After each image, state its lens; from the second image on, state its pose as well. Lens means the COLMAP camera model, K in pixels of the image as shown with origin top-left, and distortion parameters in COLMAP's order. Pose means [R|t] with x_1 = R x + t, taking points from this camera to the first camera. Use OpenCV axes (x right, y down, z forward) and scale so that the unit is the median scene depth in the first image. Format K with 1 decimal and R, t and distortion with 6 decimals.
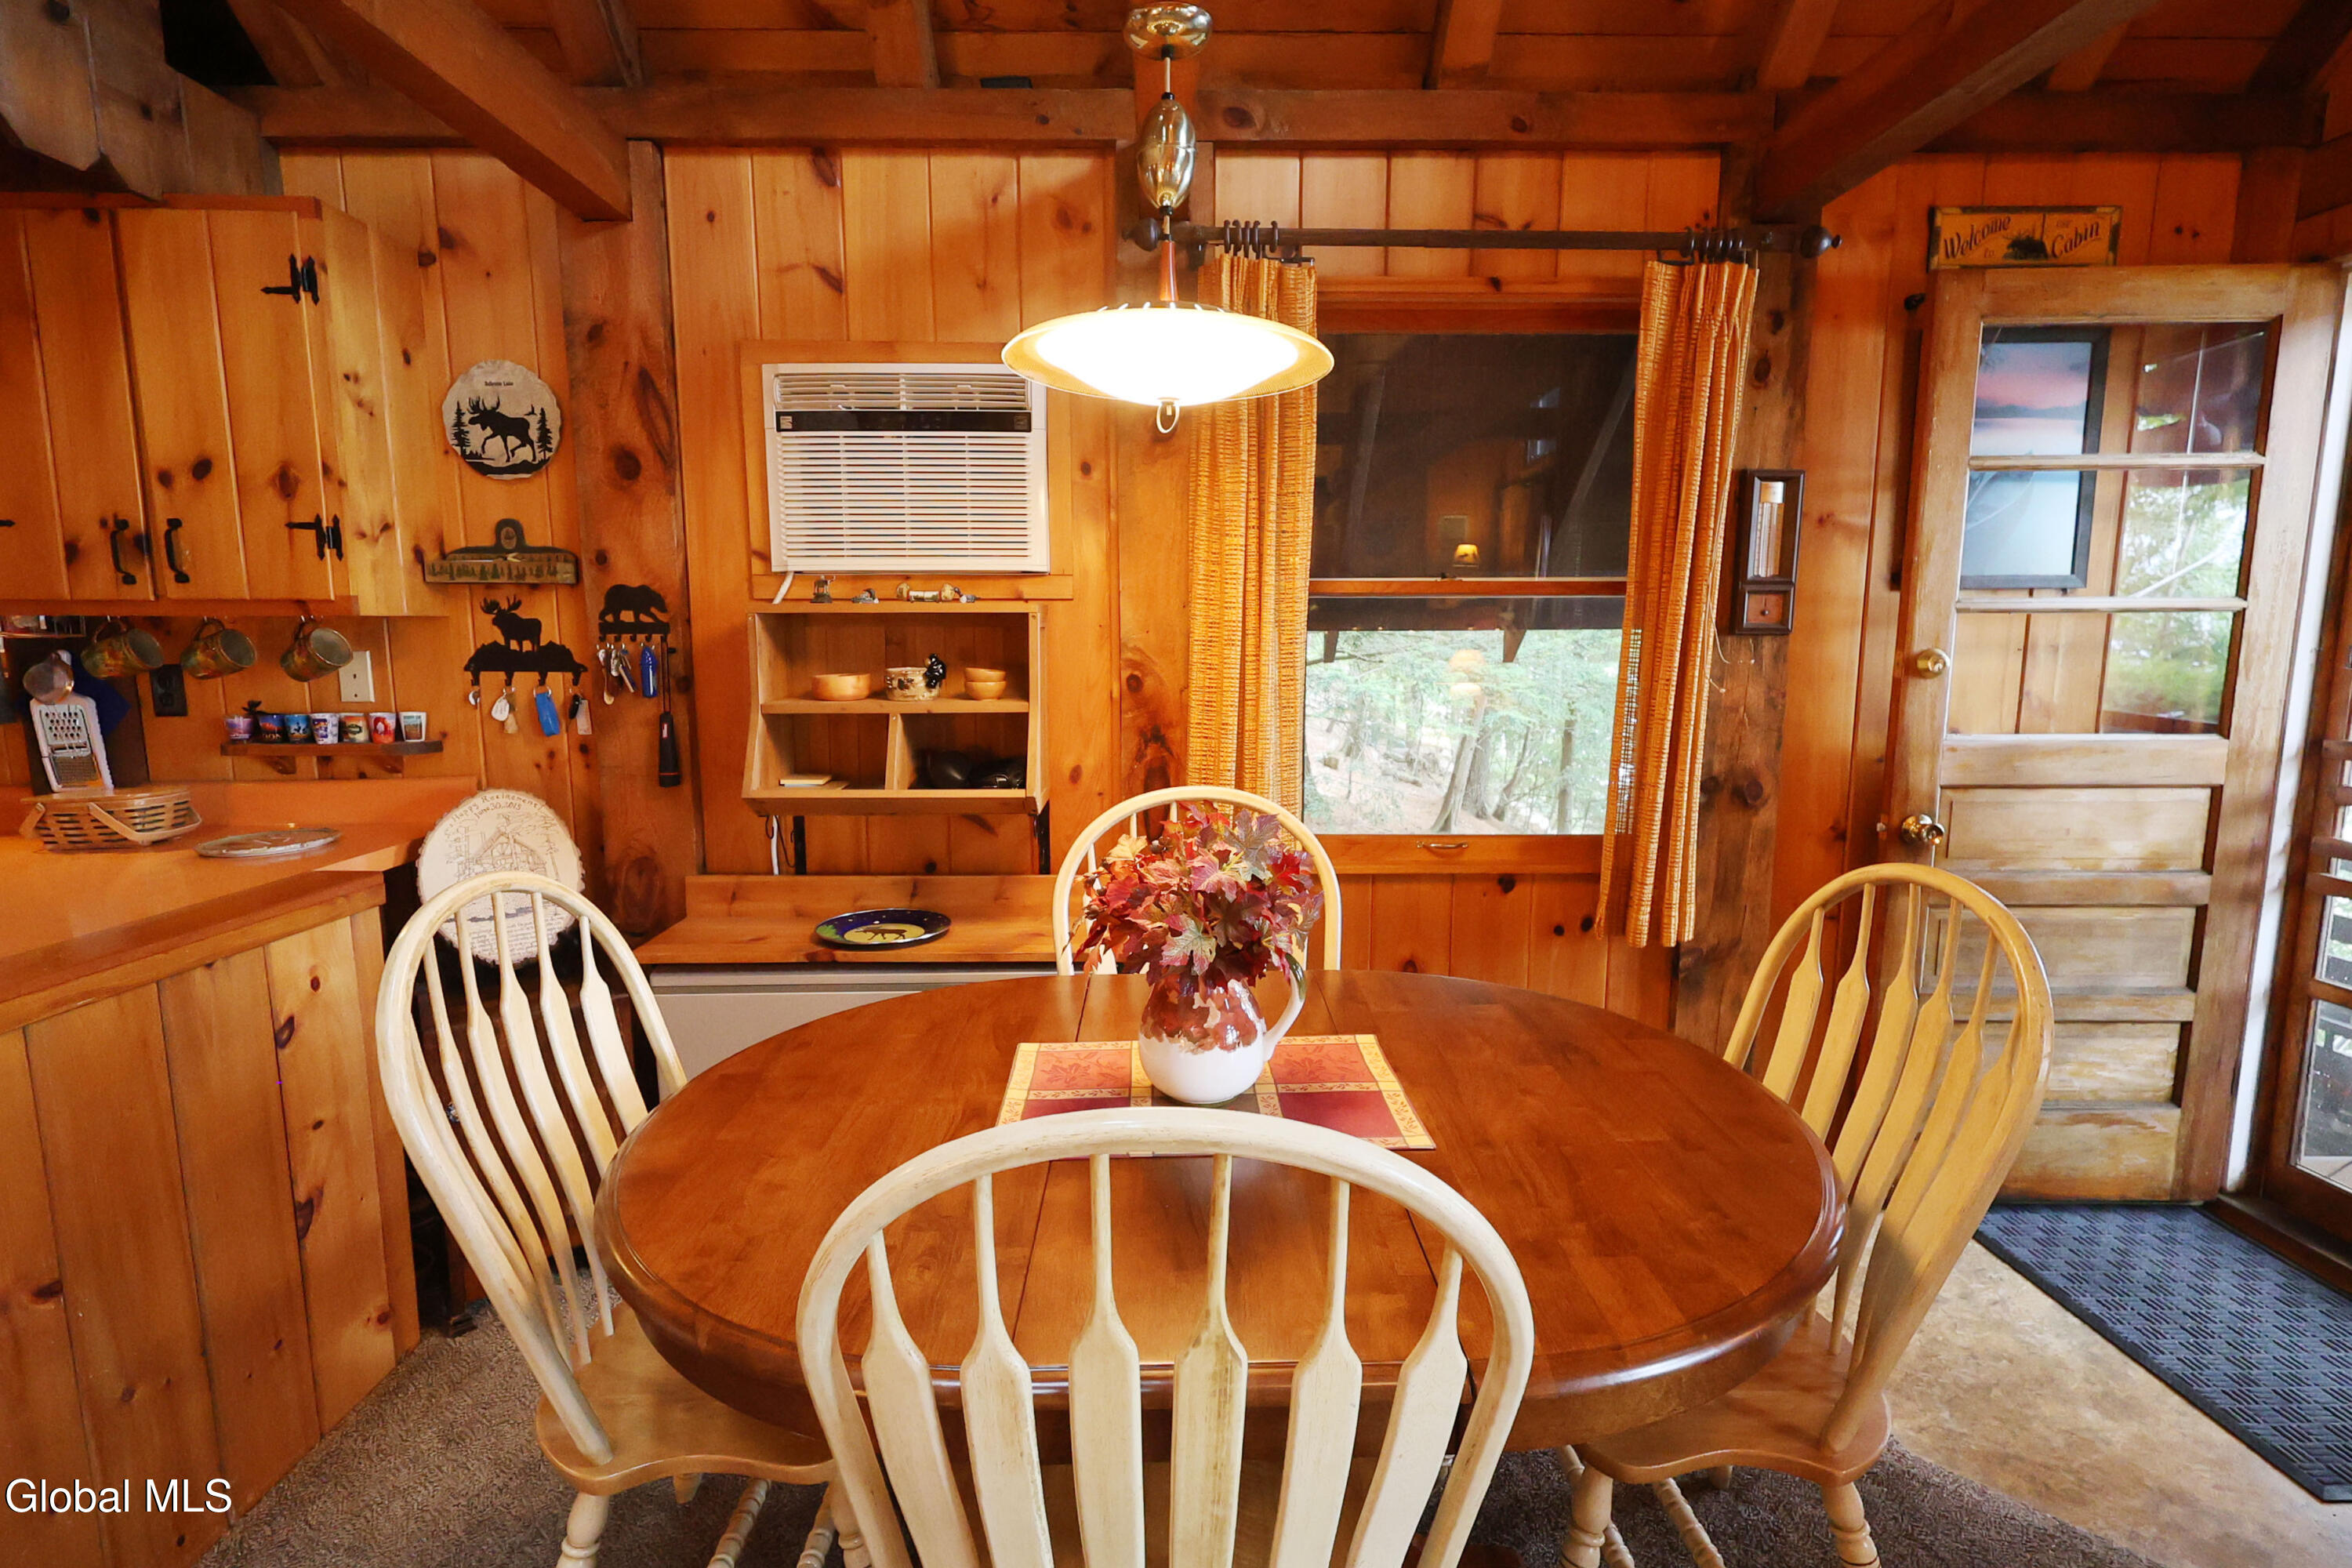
lens RADIAL K [[1129.7, 0, 1178.3], [0, 1129.7, 788.1], [0, 0, 1]] dist [0.004323, -0.004936]
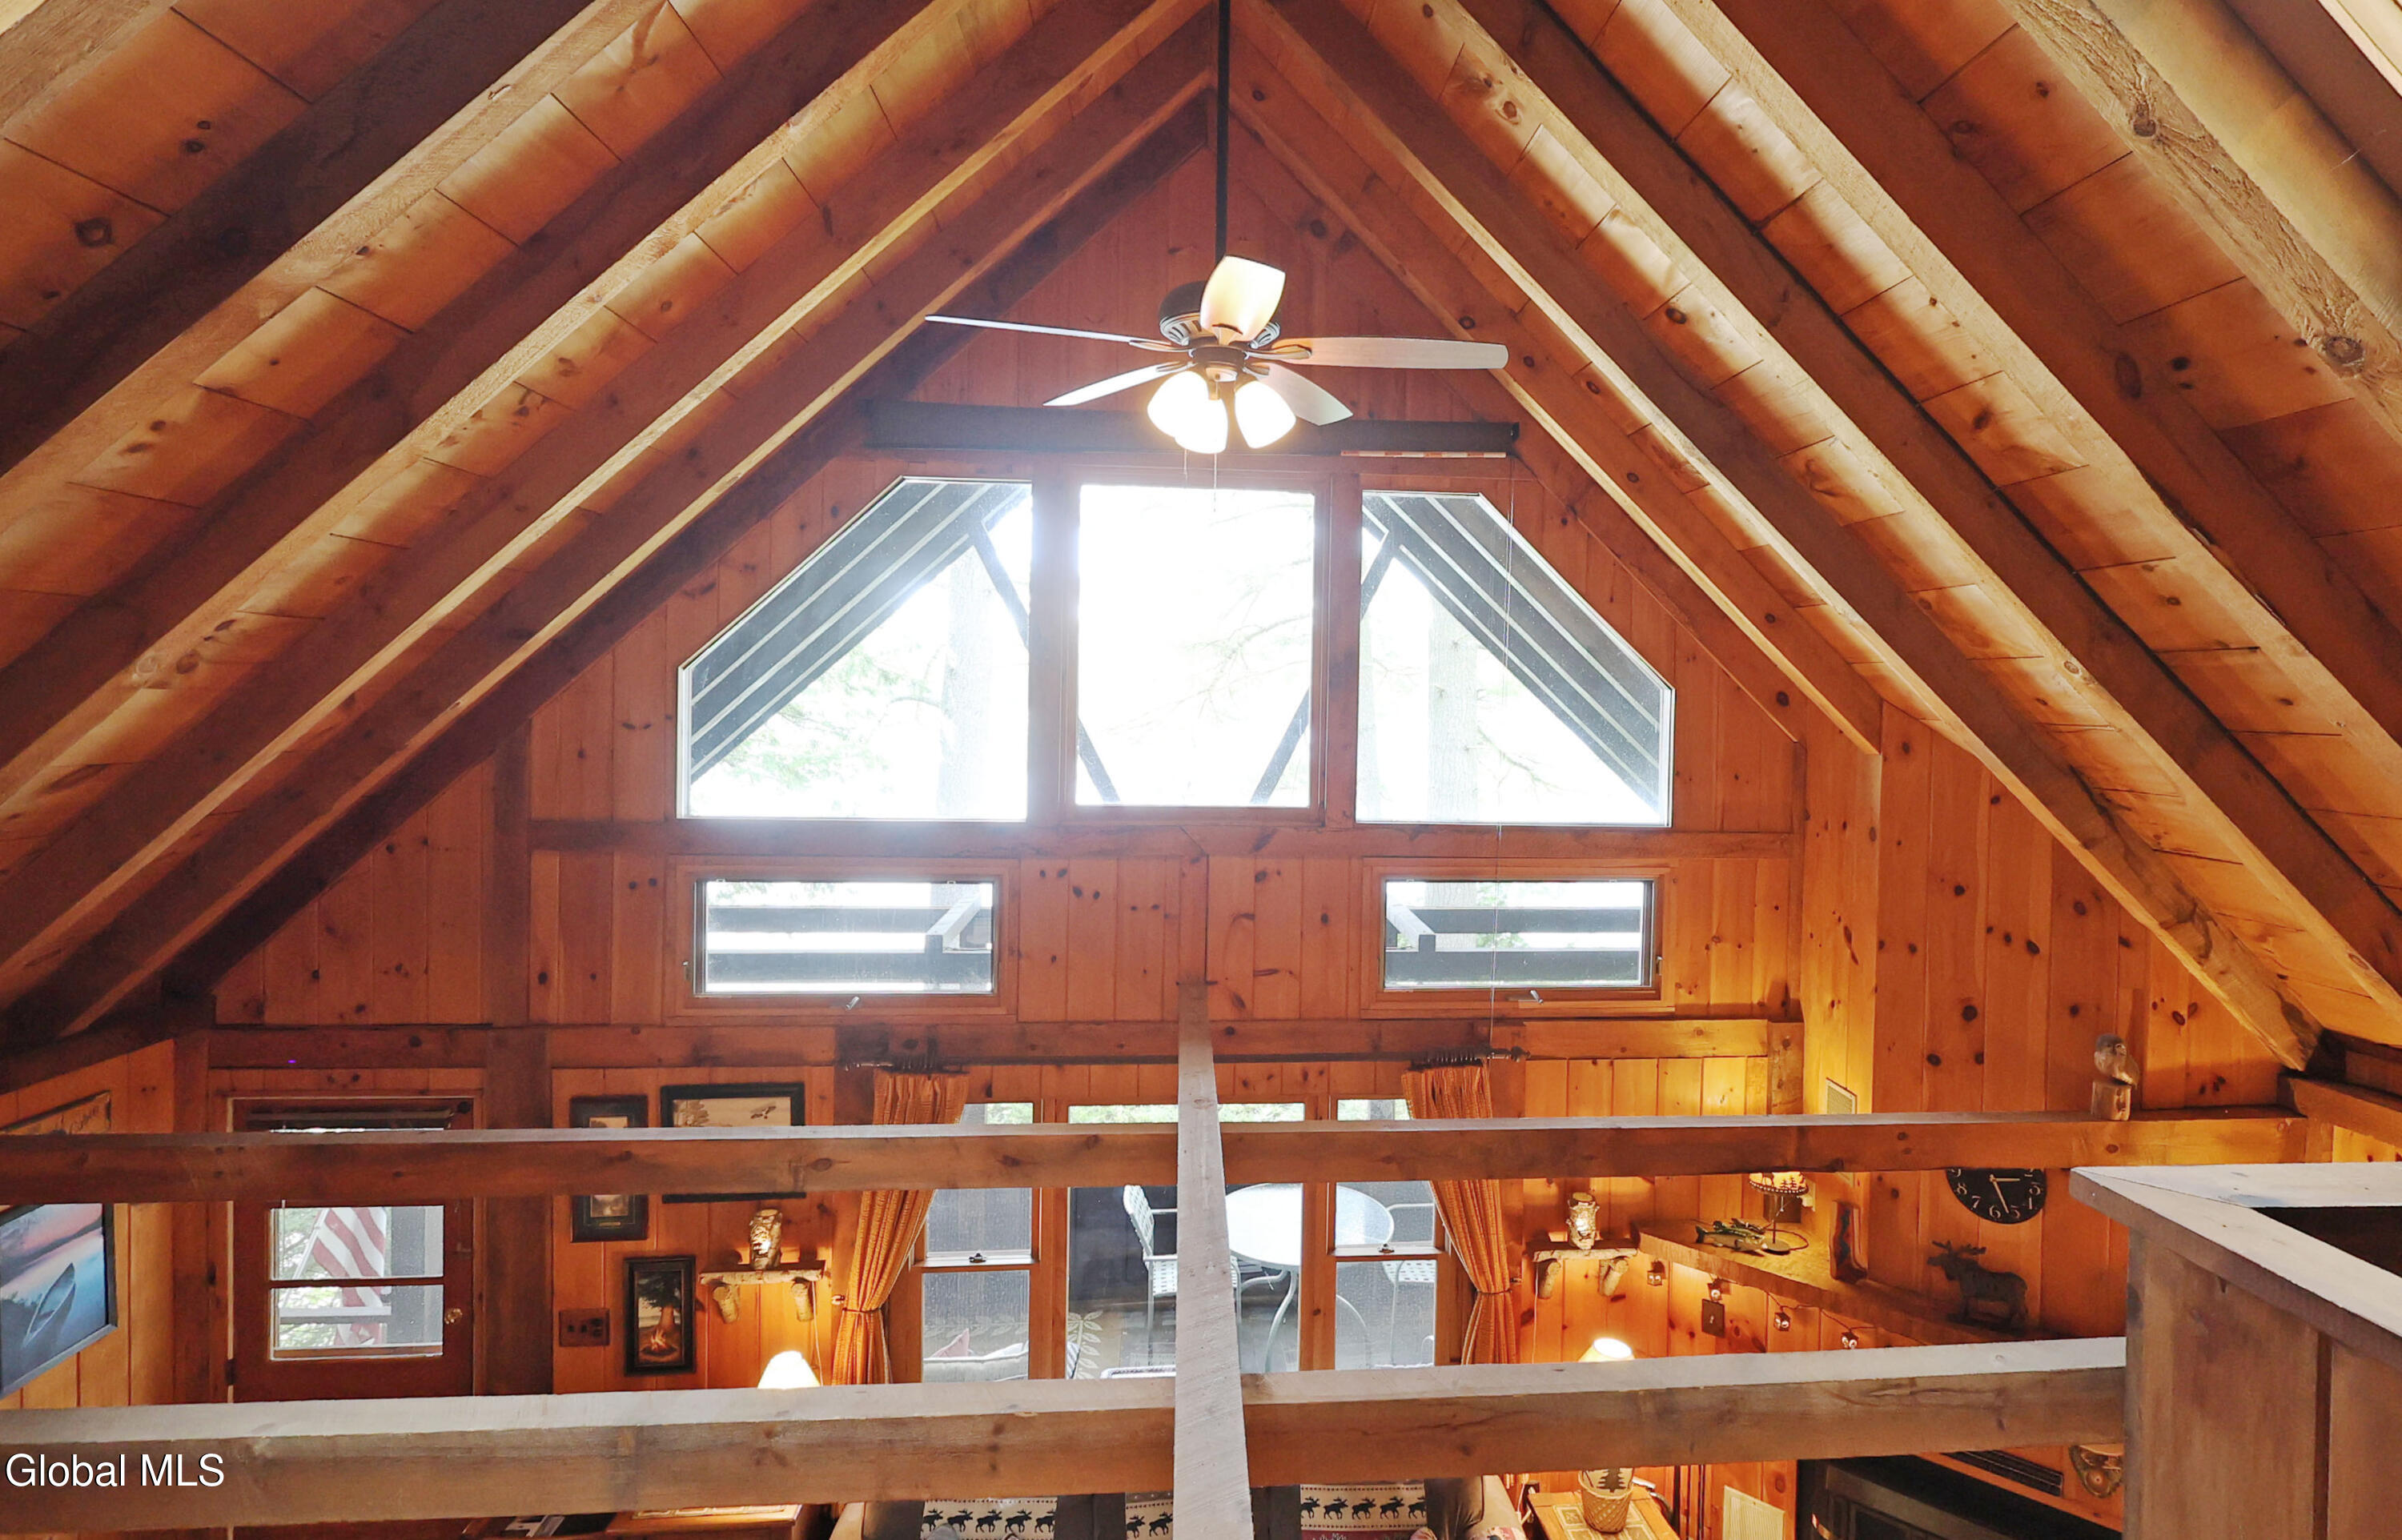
lens RADIAL K [[1177.9, 0, 1283.1], [0, 1177.9, 733.4], [0, 0, 1]] dist [-0.001640, 0.001238]
pose [[-0.070834, -0.025352, 0.997166, -0.863361], [0.120418, 0.992148, 0.033779, -0.858043], [-0.990193, 0.122470, -0.067225, -0.530681]]
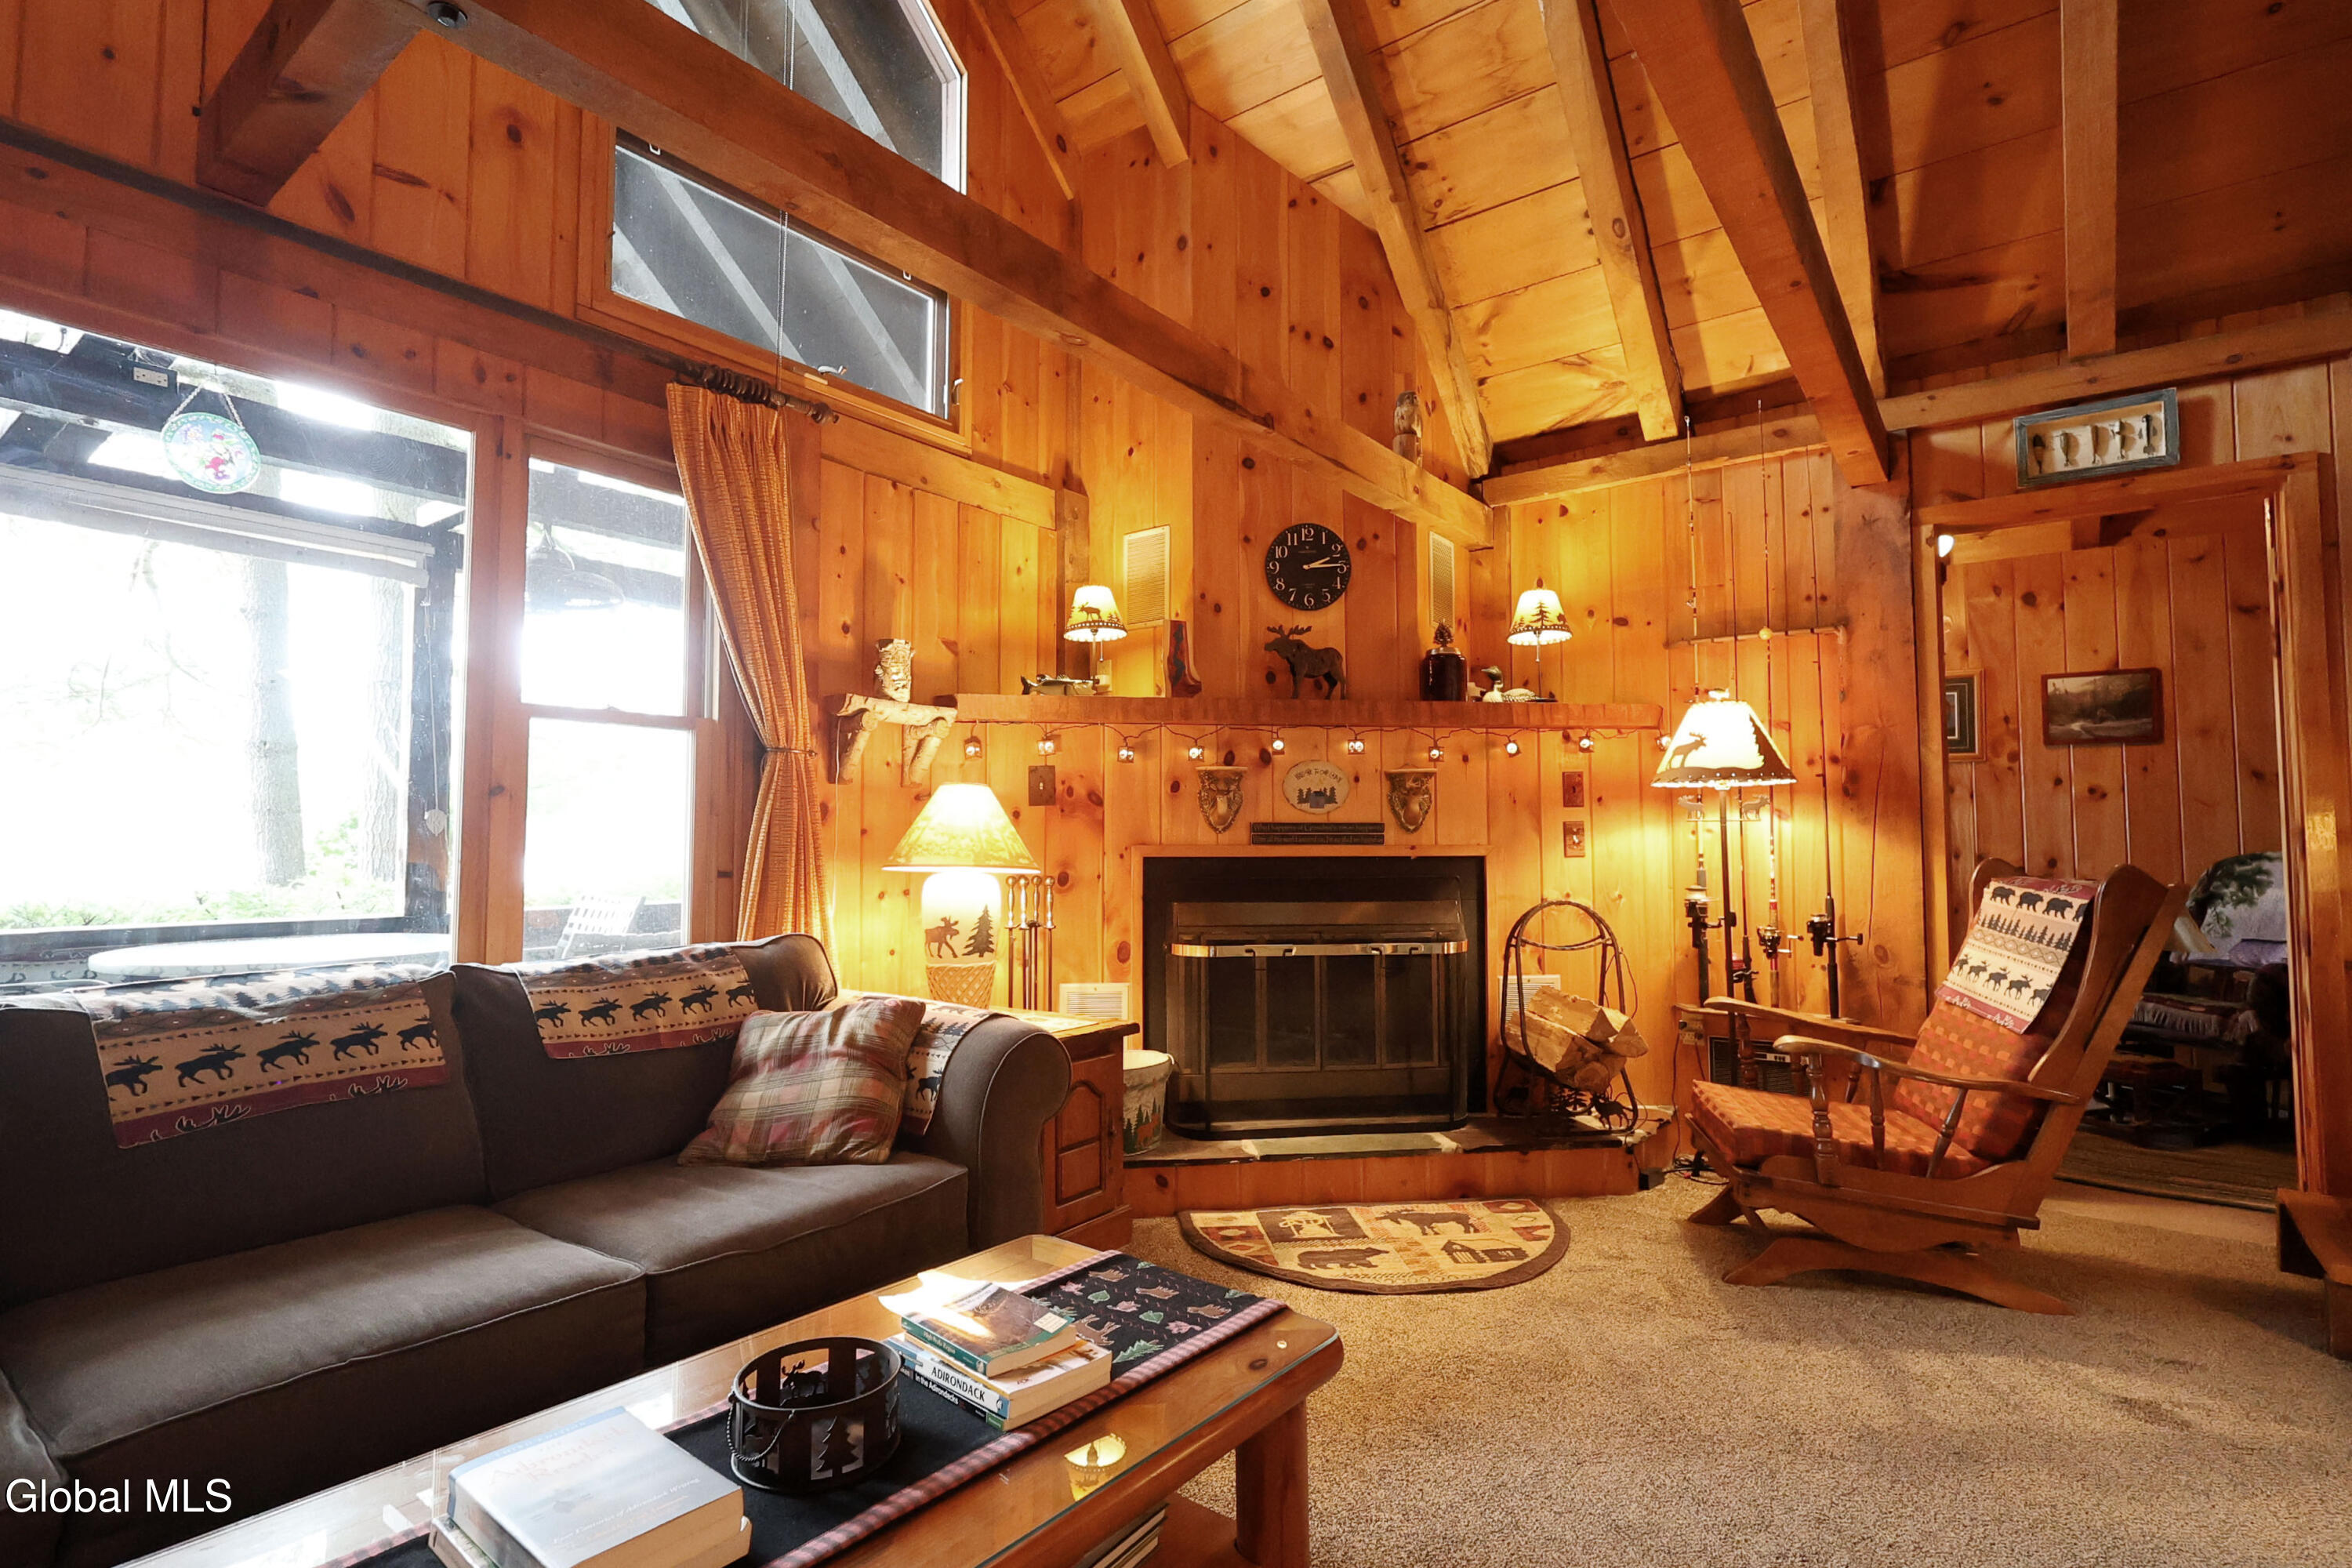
lens RADIAL K [[1129.7, 0, 1183.5], [0, 1129.7, 782.6], [0, 0, 1]] dist [0.004323, -0.004936]
pose [[-0.782631, 0.034851, 0.621510, -0.142626], [0.088733, 0.994482, 0.055971, 0.141119], [-0.616129, 0.098953, -0.781405, -0.166505]]
